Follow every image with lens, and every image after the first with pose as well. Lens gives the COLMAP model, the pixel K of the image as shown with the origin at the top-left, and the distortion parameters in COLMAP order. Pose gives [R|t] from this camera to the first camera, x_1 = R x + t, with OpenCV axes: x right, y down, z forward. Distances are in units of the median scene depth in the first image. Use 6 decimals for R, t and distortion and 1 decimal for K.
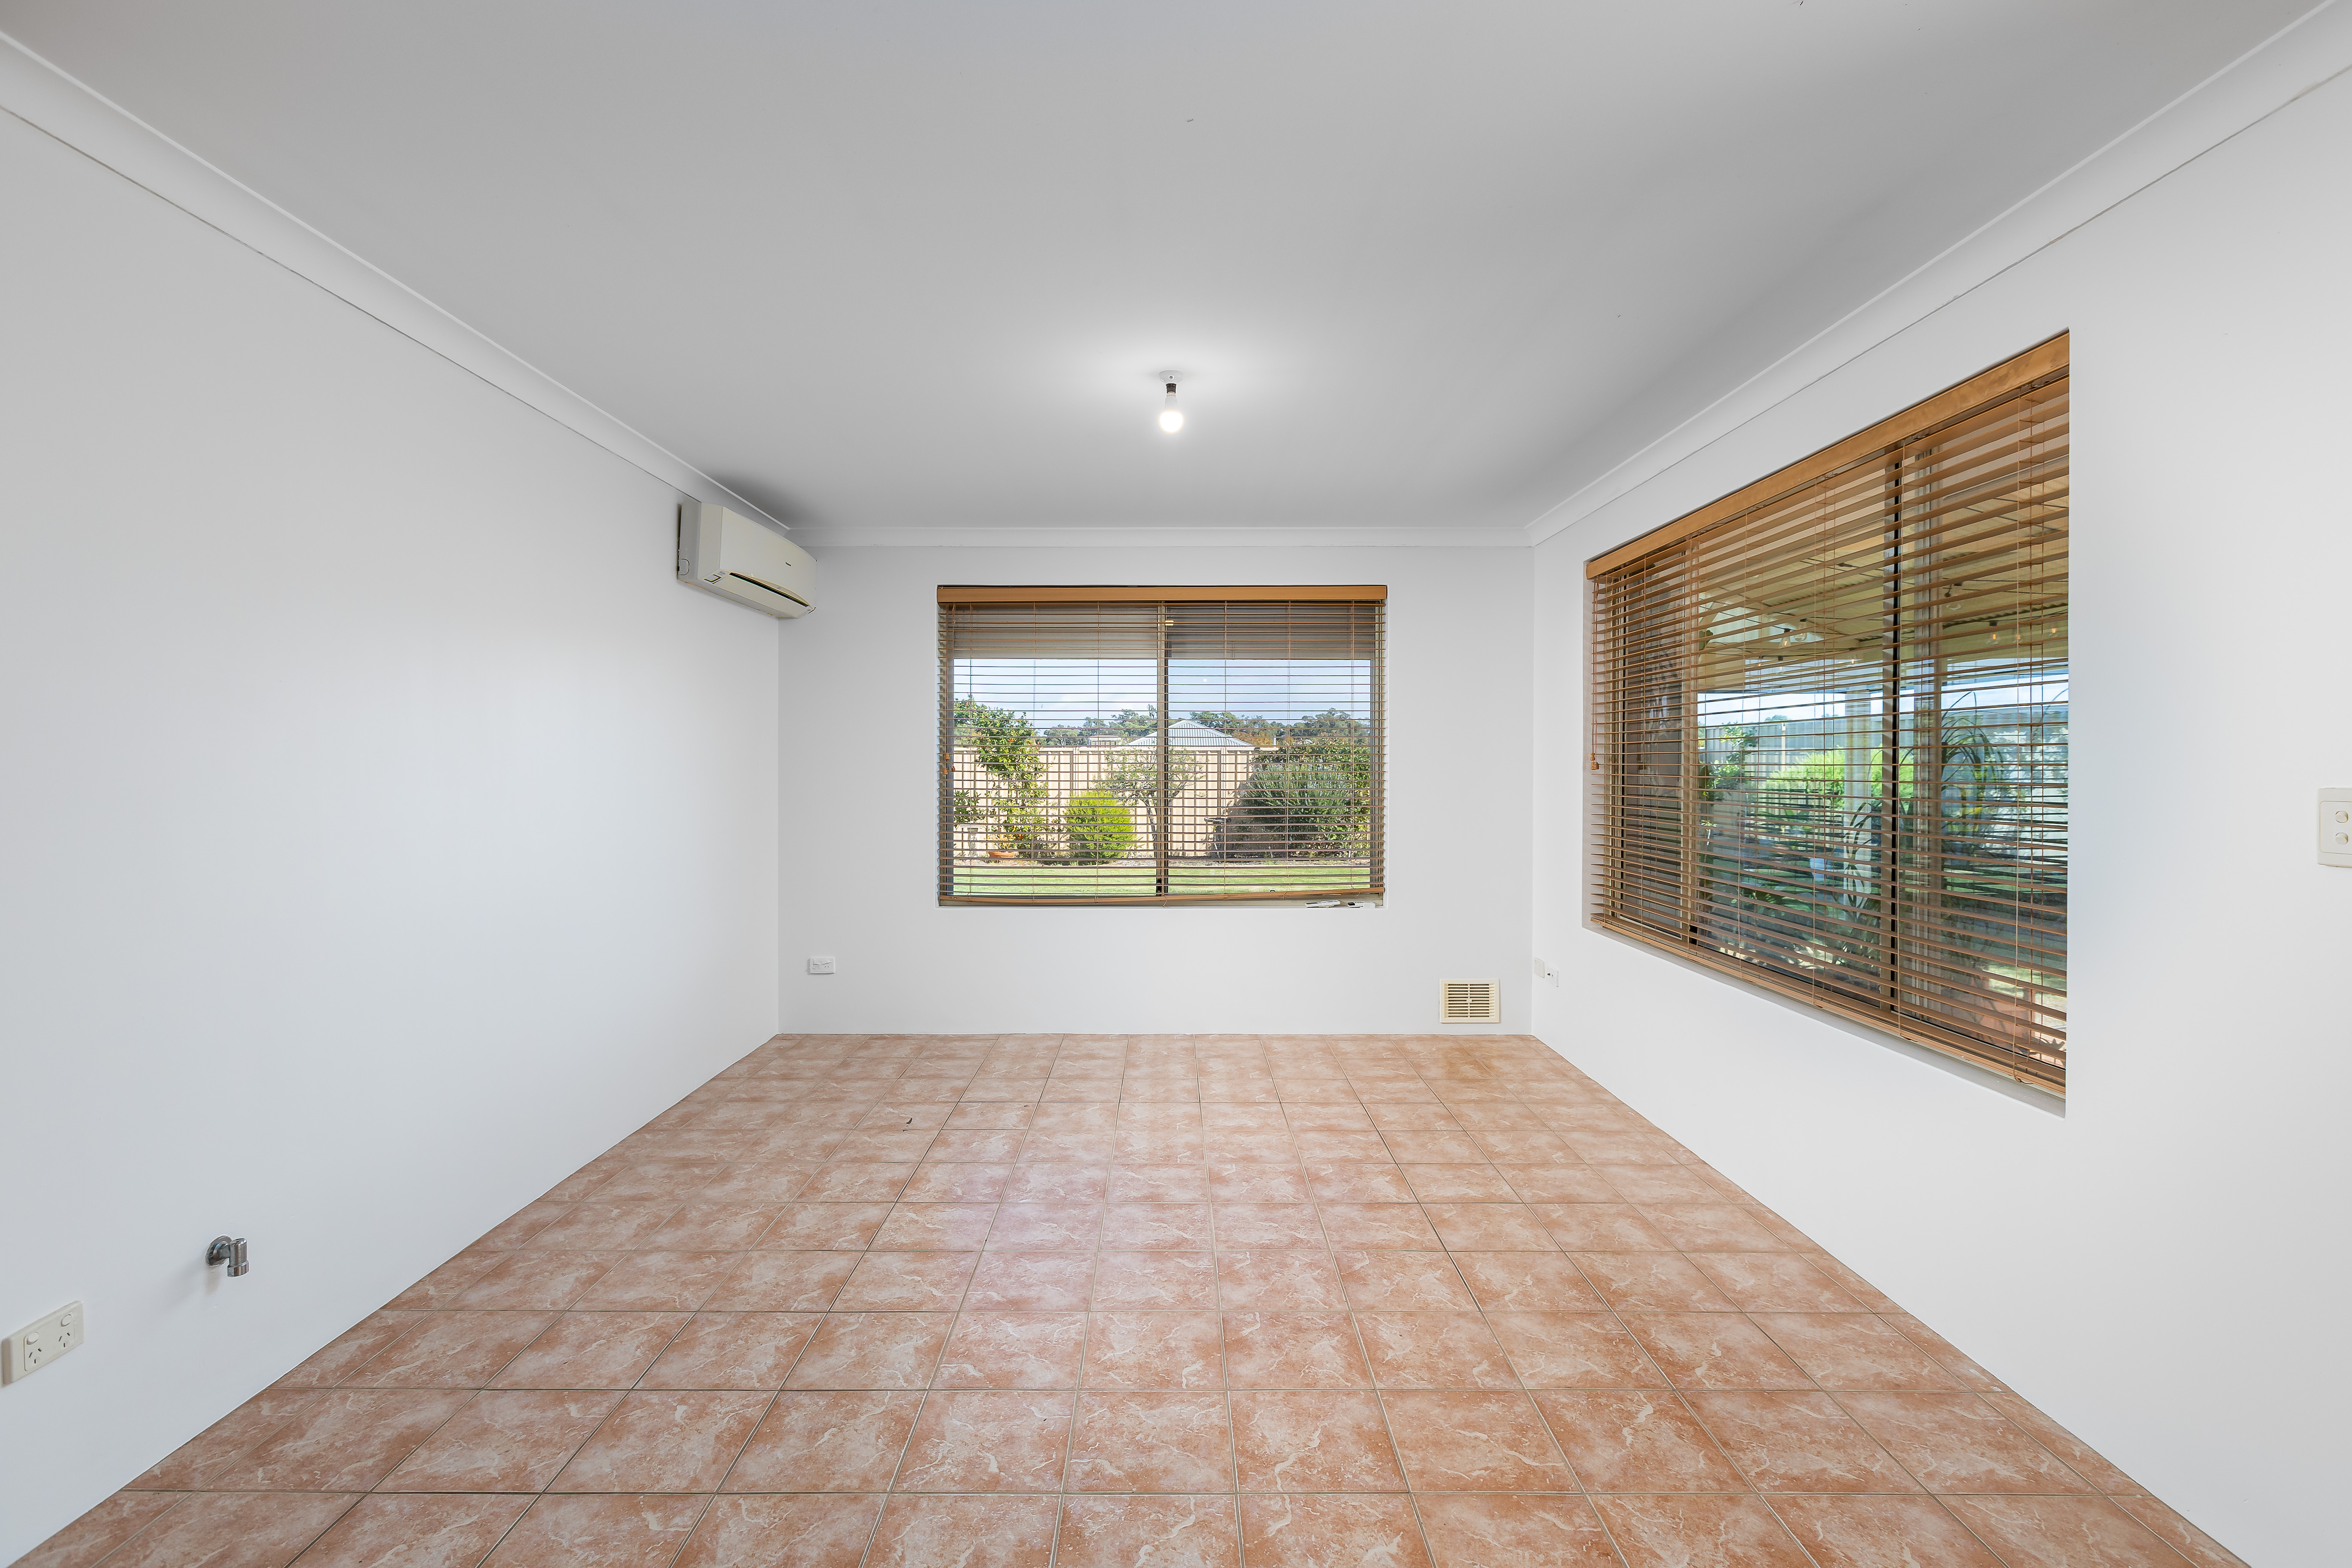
lens RADIAL K [[1055.7, 0, 1181.4], [0, 1055.7, 755.5], [0, 0, 1]] dist [-0.002779, -0.000050]
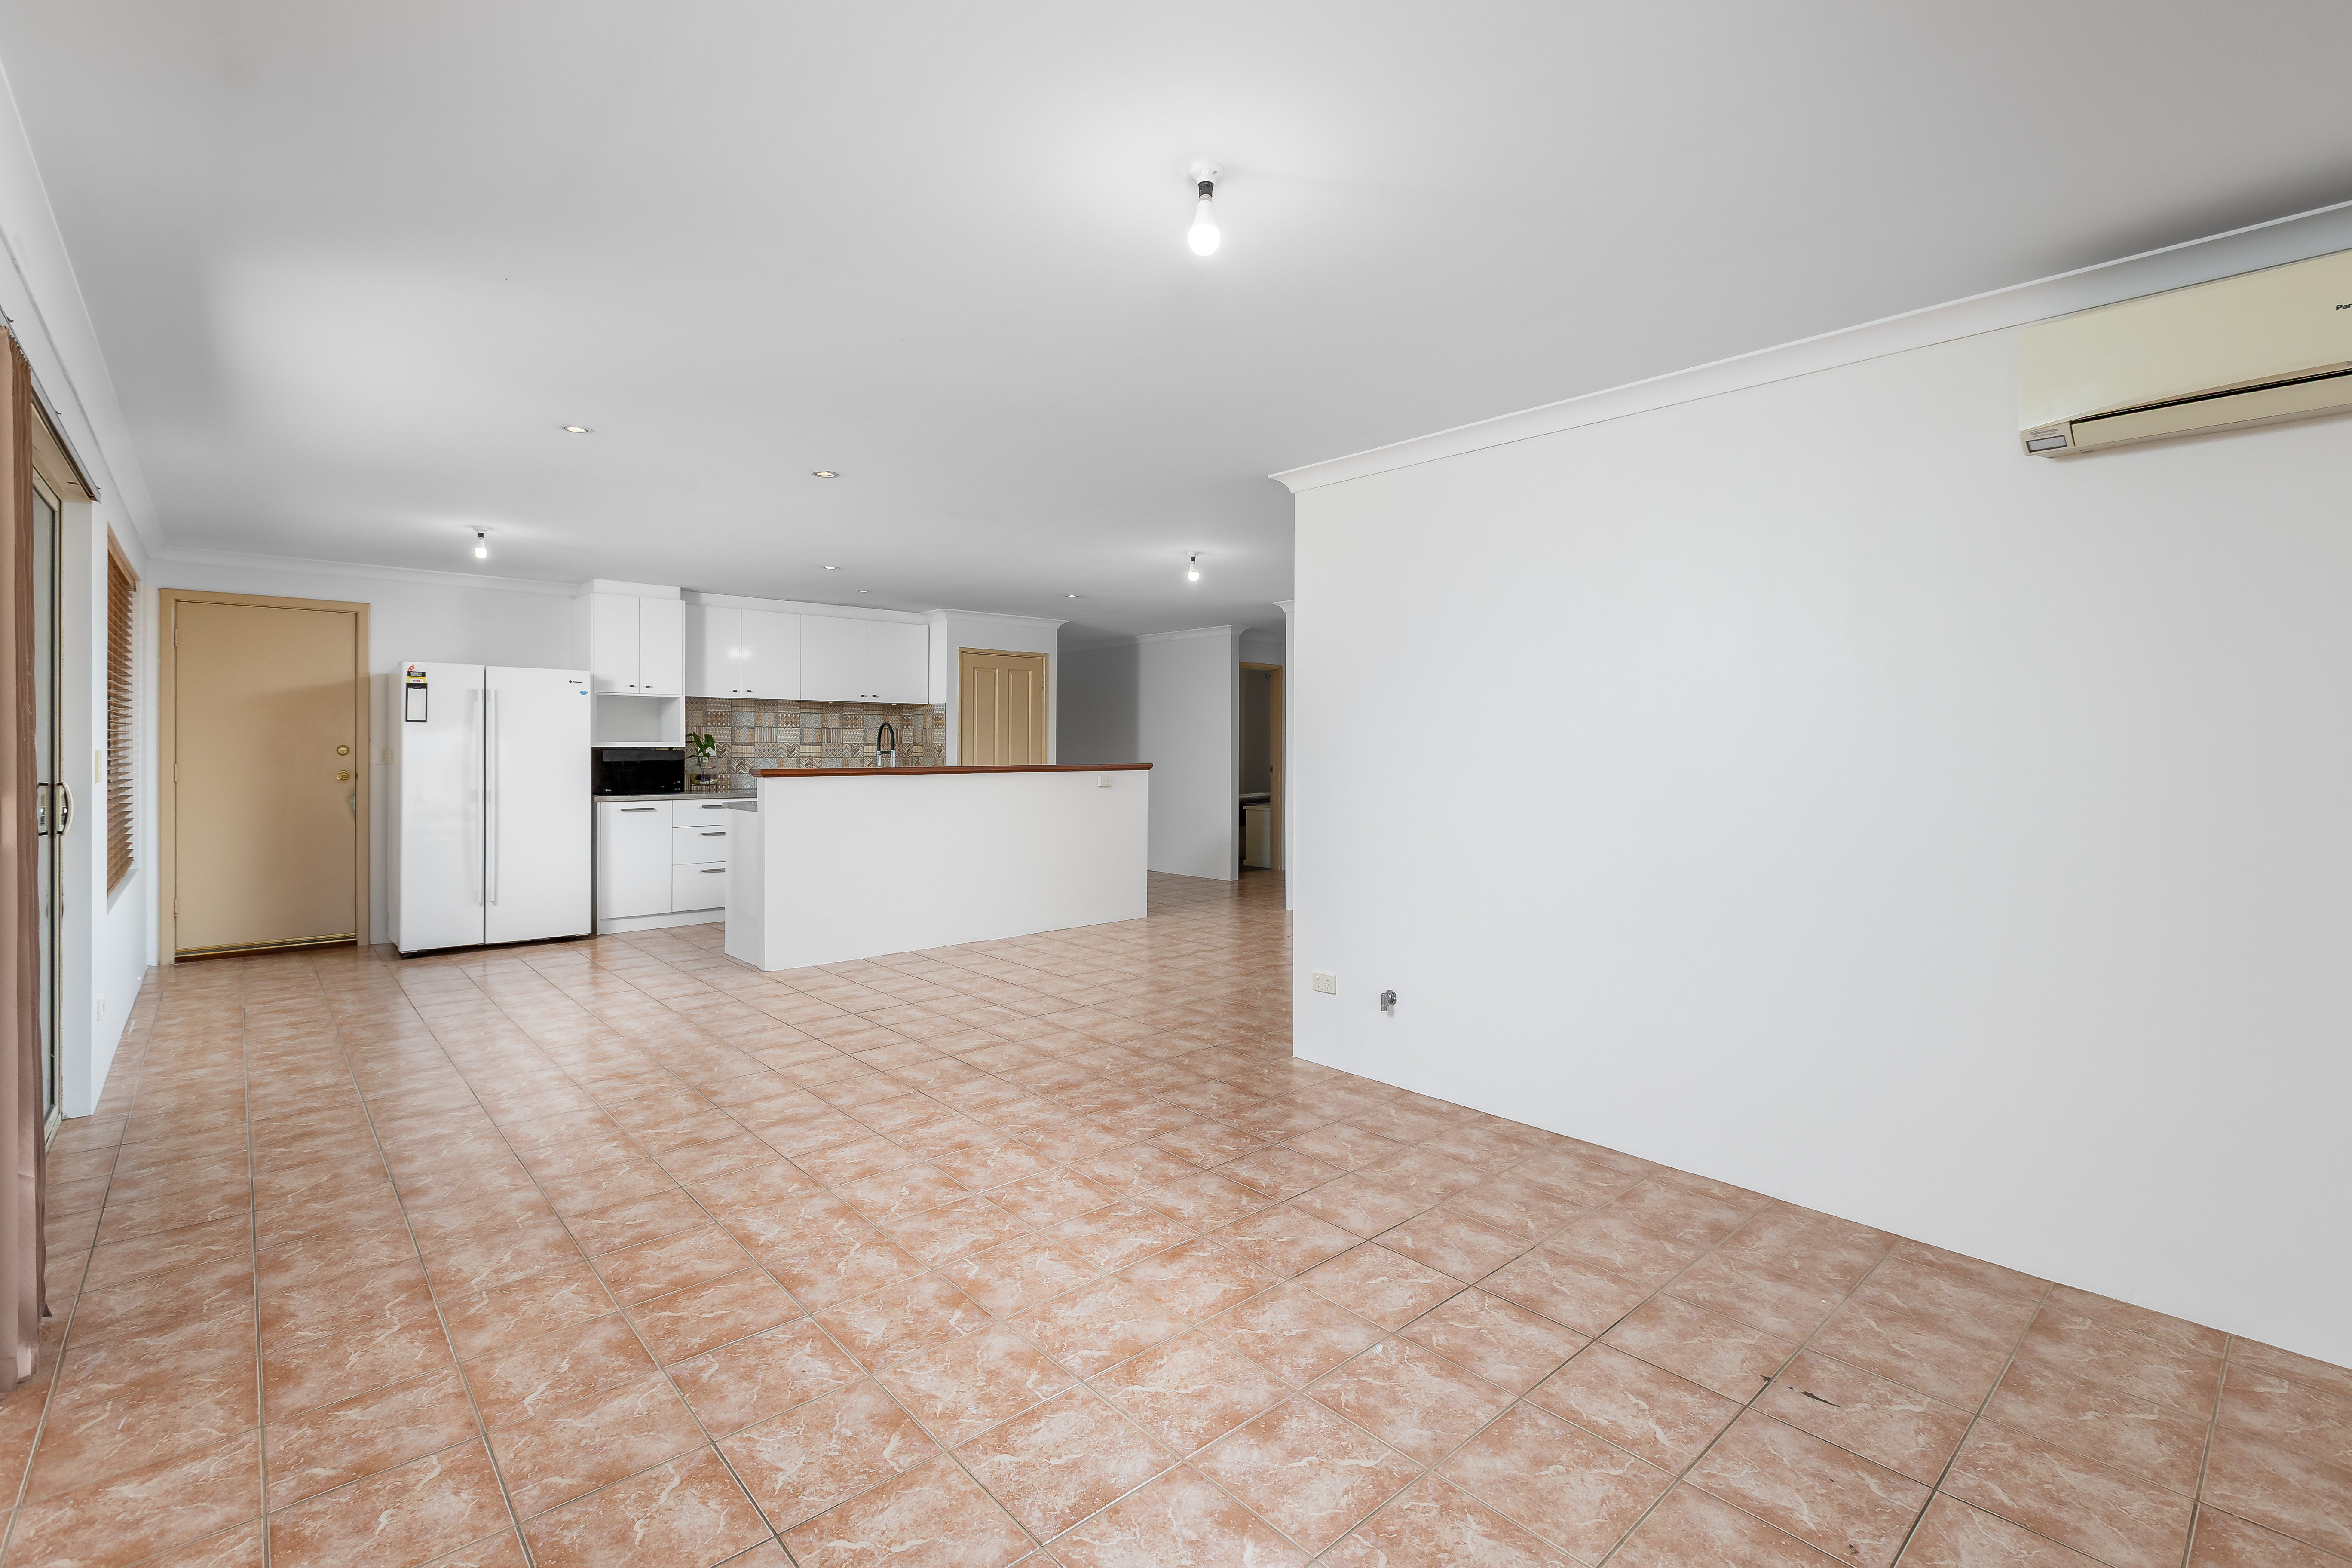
lens RADIAL K [[1055.7, 0, 1181.4], [0, 1055.7, 755.5], [0, 0, 1]] dist [-0.002779, -0.000050]
pose [[-0.752829, 0.003216, -0.658209, 0.565764], [0.000336, 0.999990, 0.004501, 0.015254], [0.658216, 0.003167, -0.752822, 1.919181]]
